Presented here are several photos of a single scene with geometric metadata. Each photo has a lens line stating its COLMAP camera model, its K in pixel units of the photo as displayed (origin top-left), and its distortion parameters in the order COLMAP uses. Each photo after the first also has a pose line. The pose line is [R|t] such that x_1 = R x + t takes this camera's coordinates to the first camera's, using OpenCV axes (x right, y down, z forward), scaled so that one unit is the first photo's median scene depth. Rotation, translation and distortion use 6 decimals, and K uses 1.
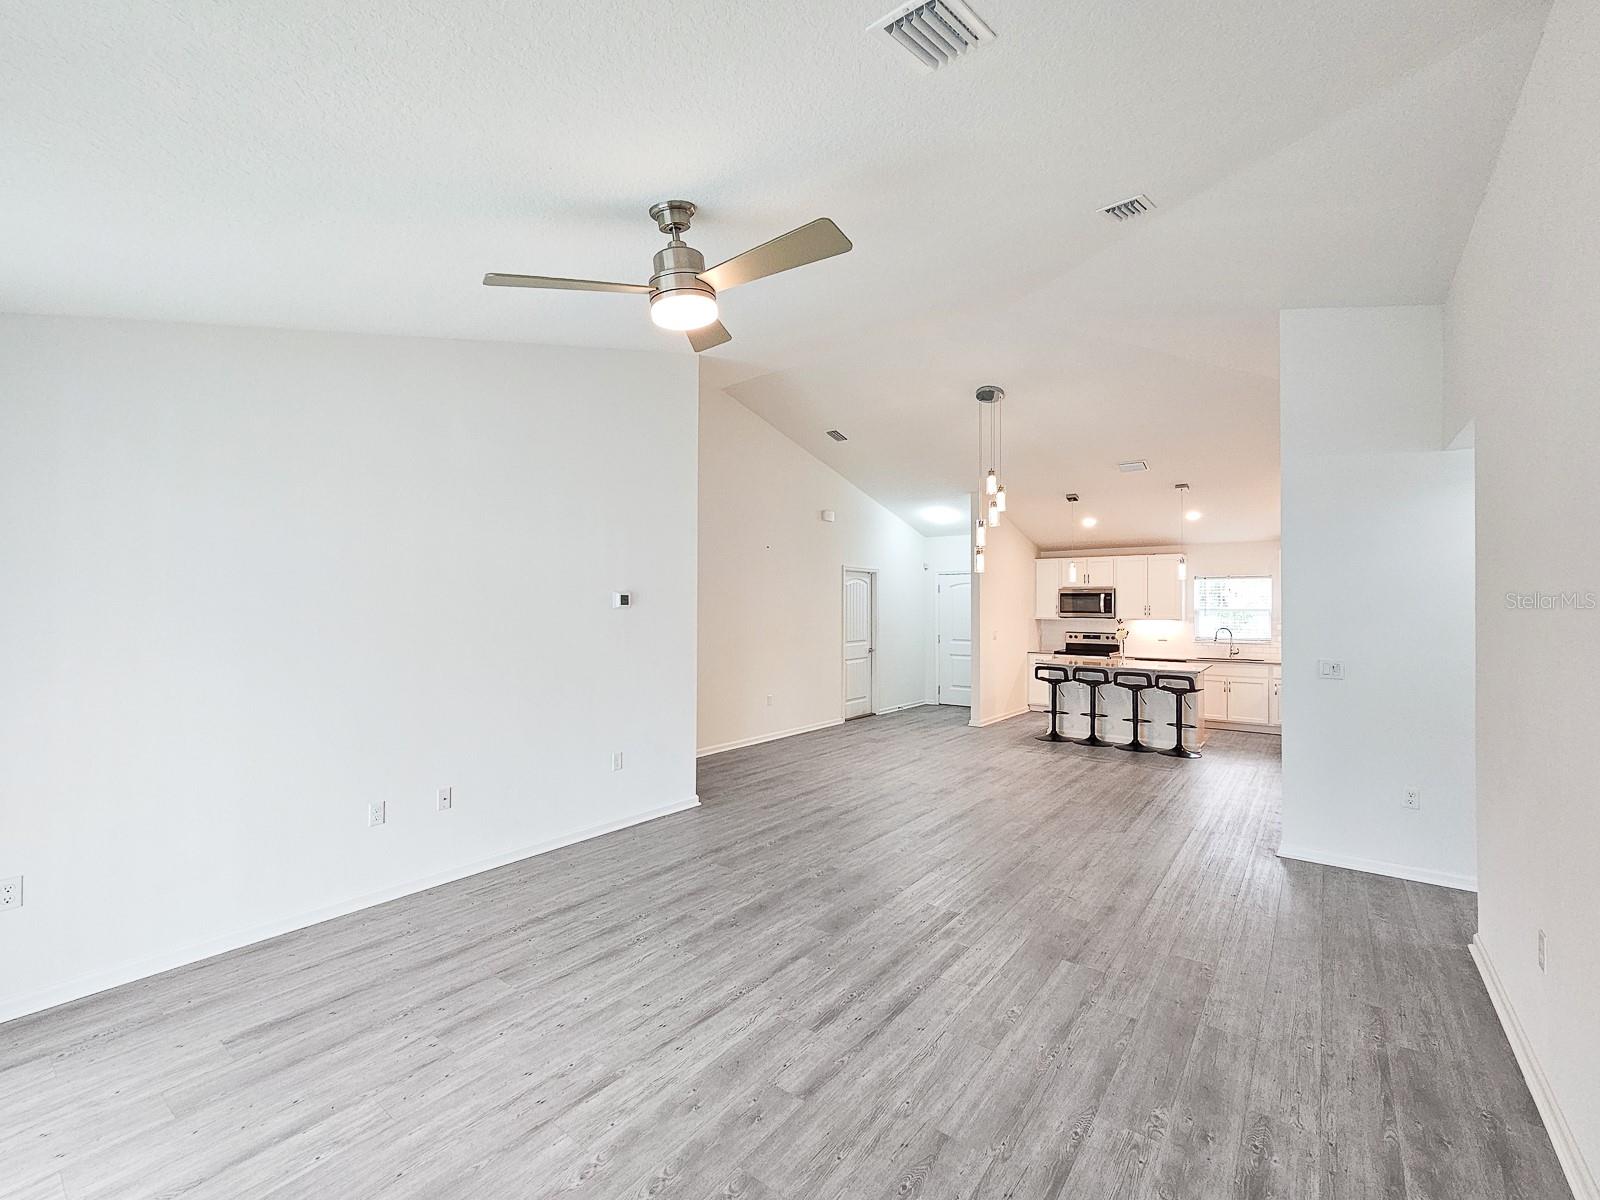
lens RADIAL K [[688.5, 0, 789.1], [0, 688.5, 594.4], [0, 0, 1]] dist [0.001169, 0.000249]
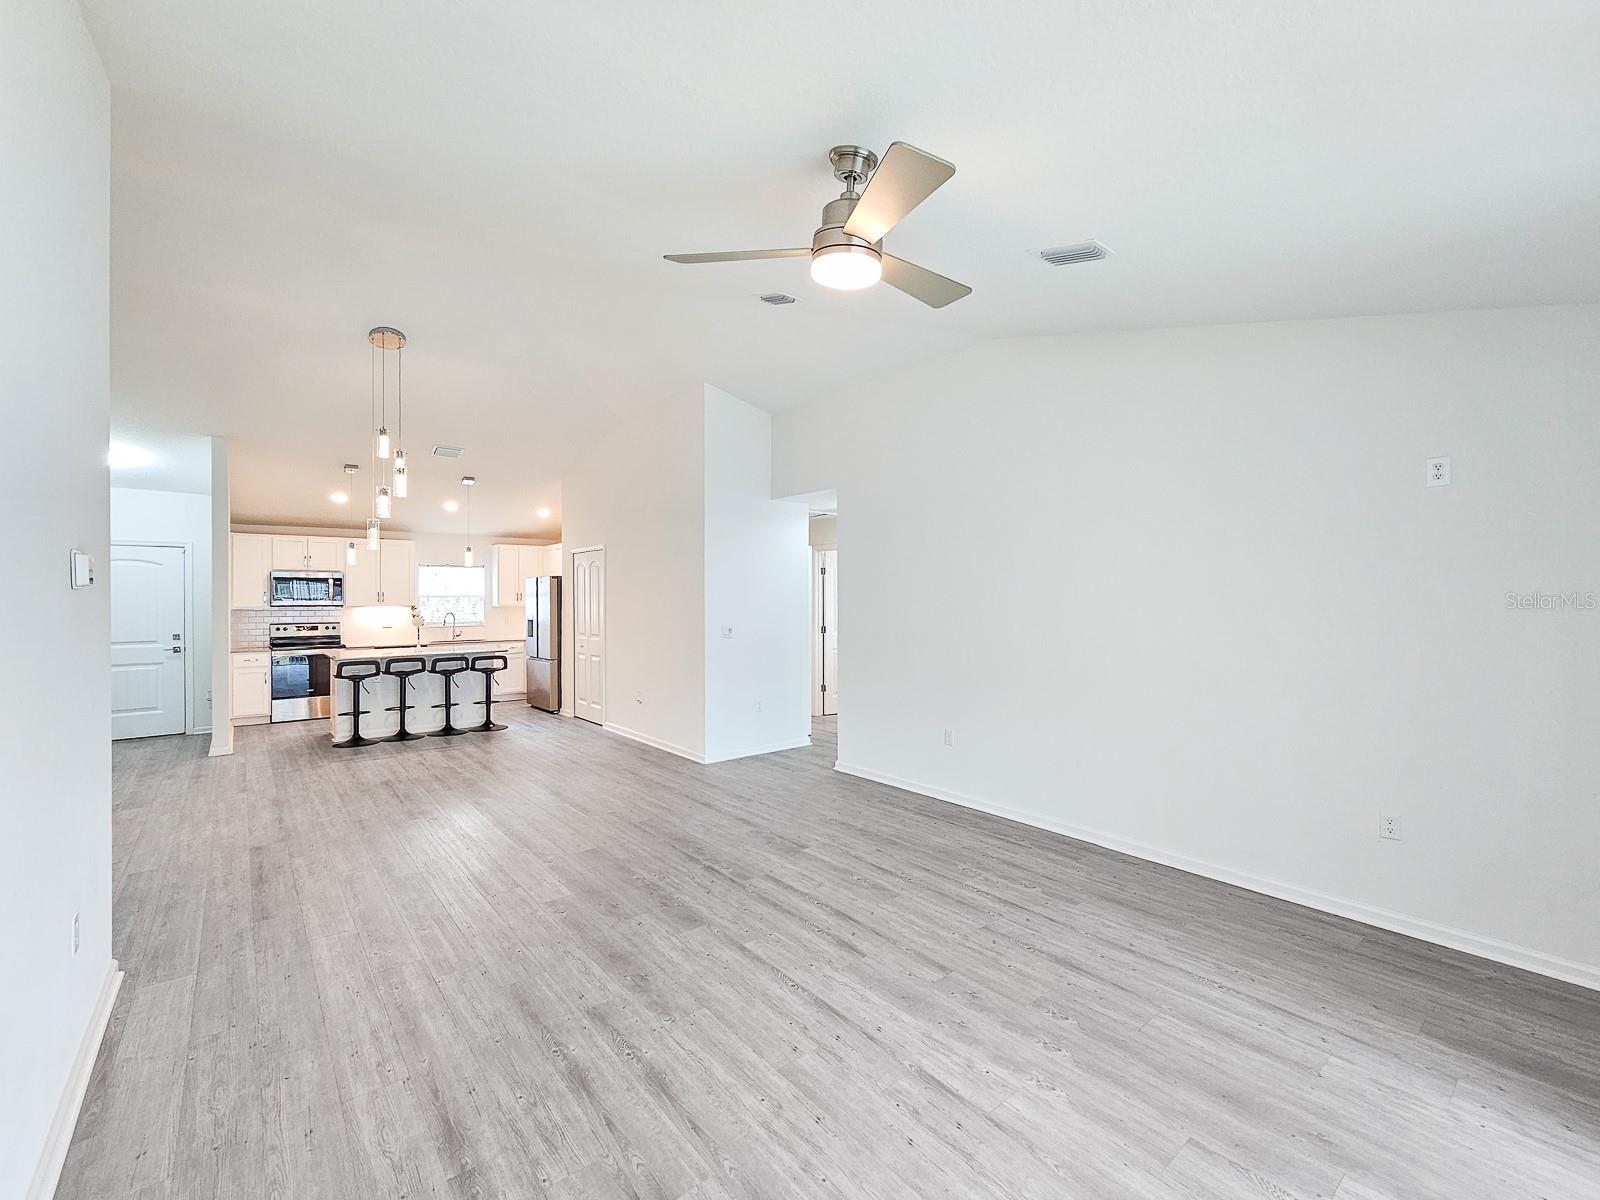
lens RADIAL K [[688.5, 0, 789.1], [0, 688.5, 594.4], [0, 0, 1]] dist [0.001169, 0.000249]
pose [[0.227643, -0.002343, 0.973742, -0.480593], [-0.012666, 0.999905, 0.005367, 0.012620], [-0.973662, -0.013555, 0.227592, 0.378765]]
